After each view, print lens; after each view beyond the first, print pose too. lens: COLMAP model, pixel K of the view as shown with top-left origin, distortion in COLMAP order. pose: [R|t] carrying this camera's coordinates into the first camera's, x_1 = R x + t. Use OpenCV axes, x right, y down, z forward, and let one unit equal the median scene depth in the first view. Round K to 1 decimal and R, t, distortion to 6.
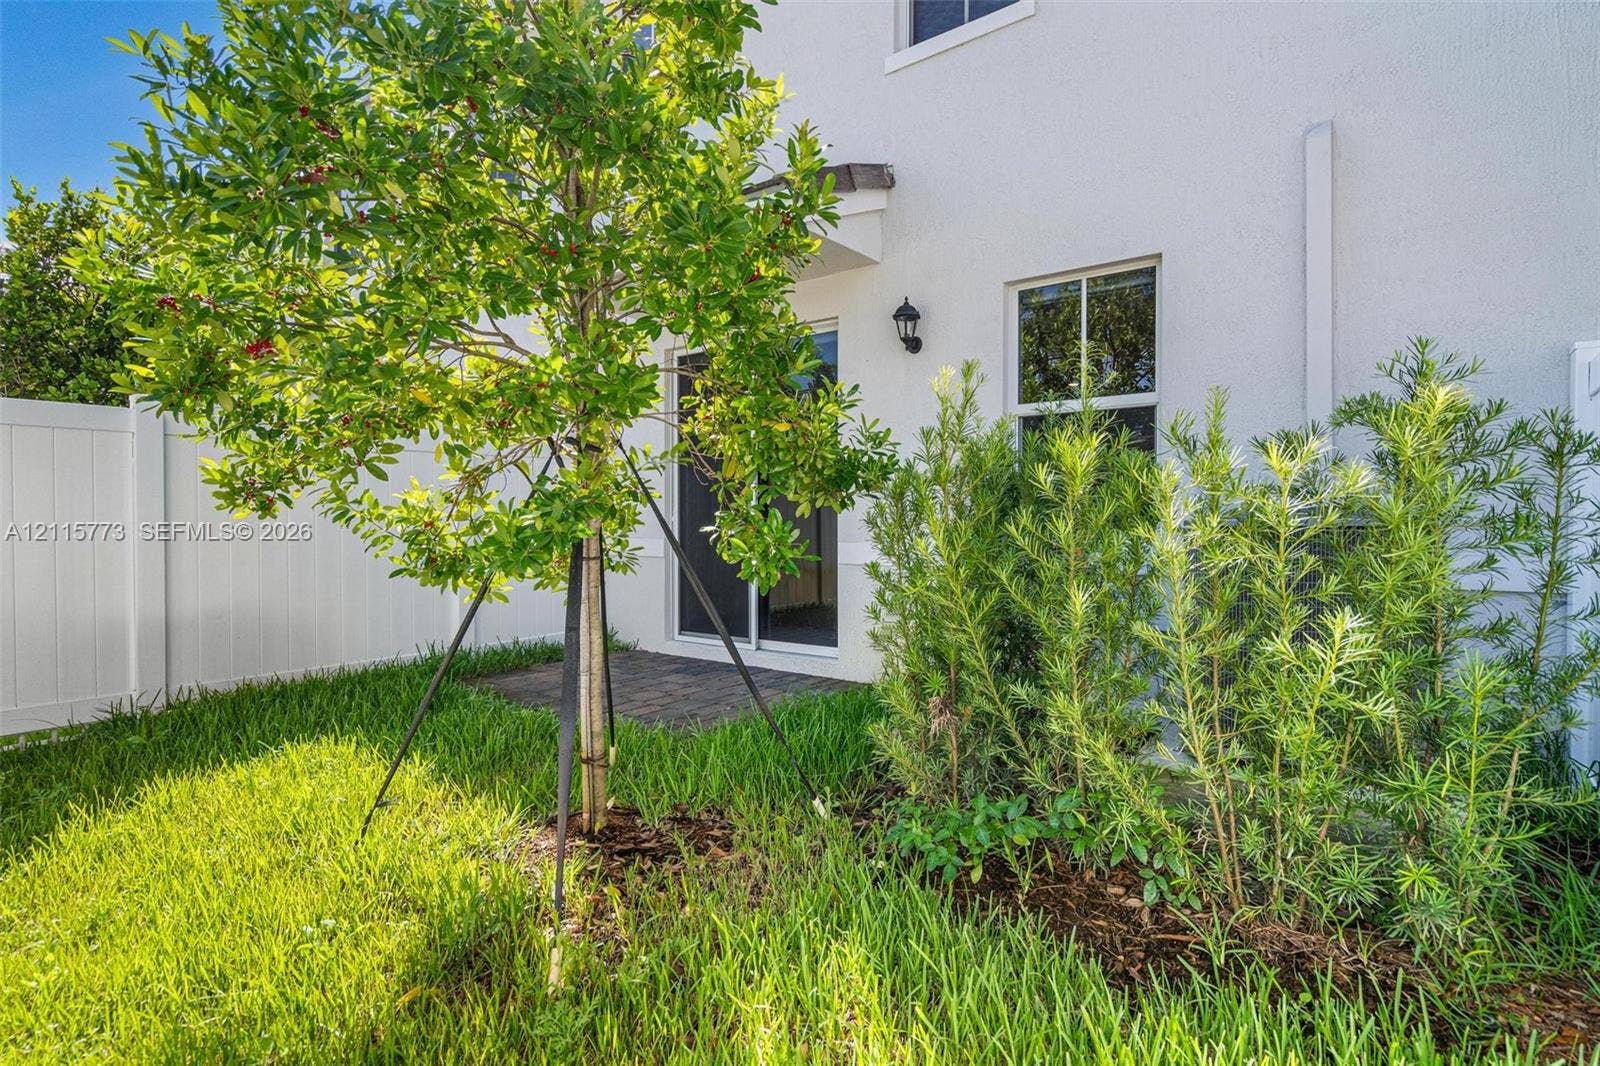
lens RADIAL K [[719.6, 0, 804.4], [0, 719.6, 537.0], [0, 0, 1]] dist [-0.001675, 0.000767]
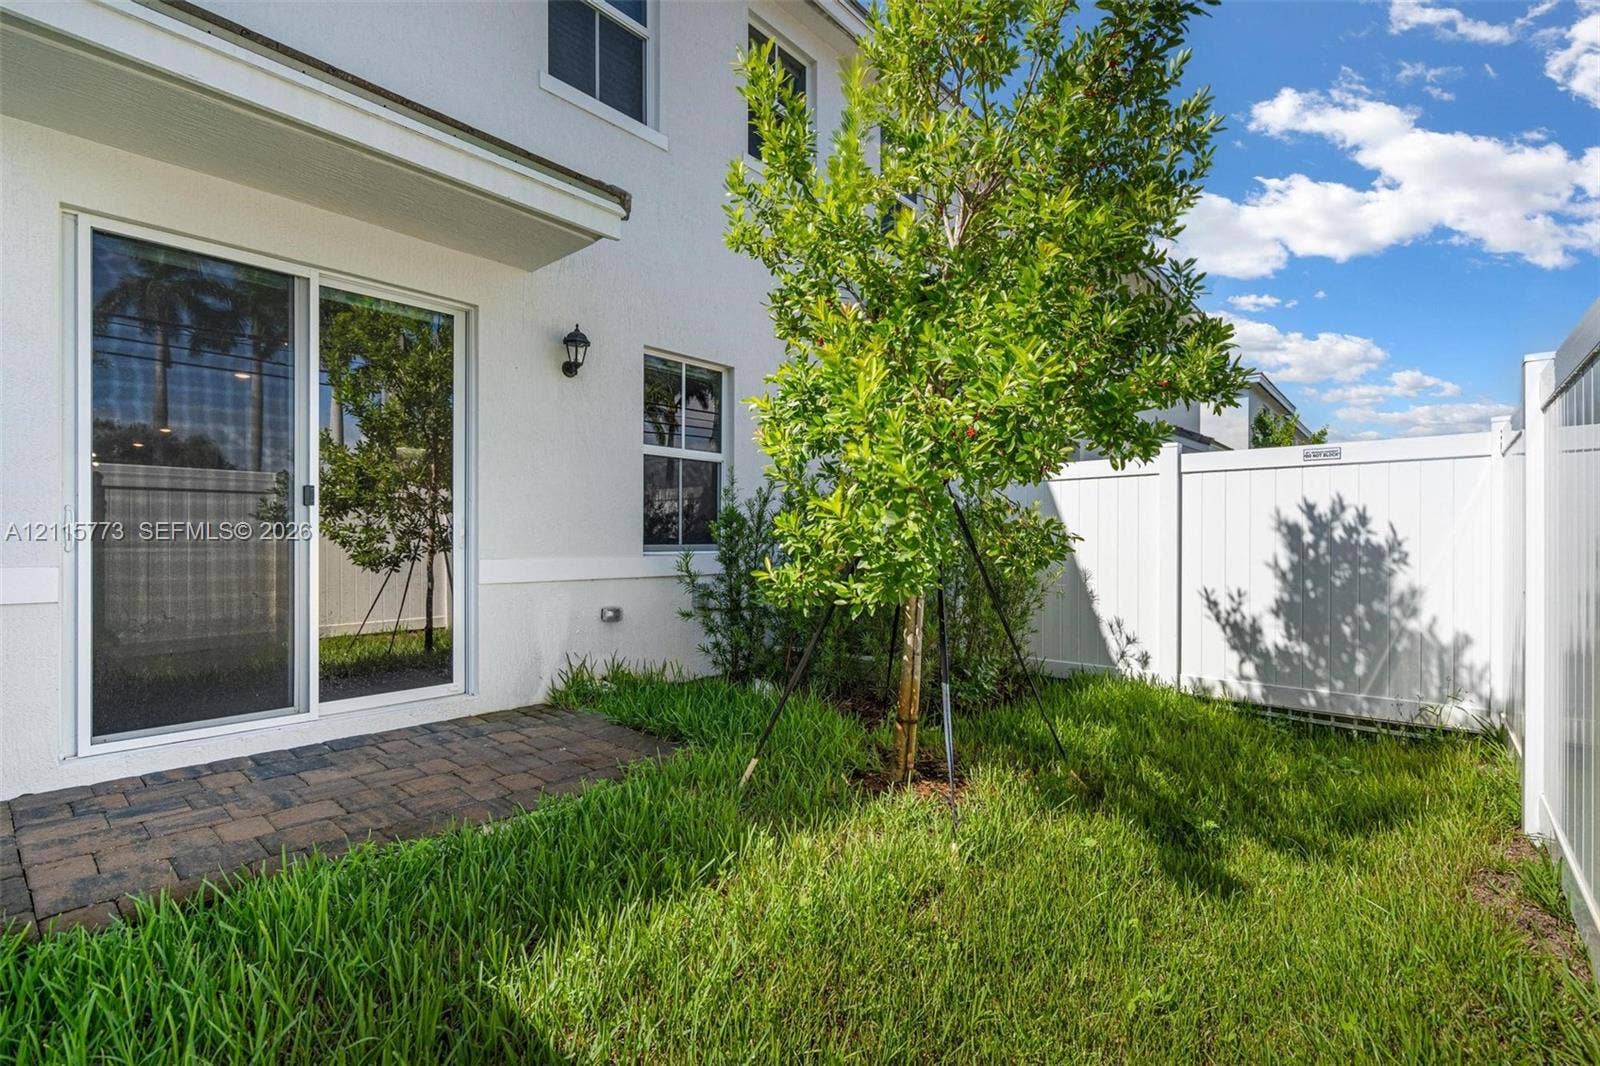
lens RADIAL K [[719.6, 0, 804.4], [0, 719.6, 537.0], [0, 0, 1]] dist [-0.001675, 0.000767]
pose [[0.099723, 0.009730, 0.994968, -0.865546], [0.005921, 0.999929, -0.010372, -0.009700], [-0.994998, 0.006926, 0.099658, 0.565035]]
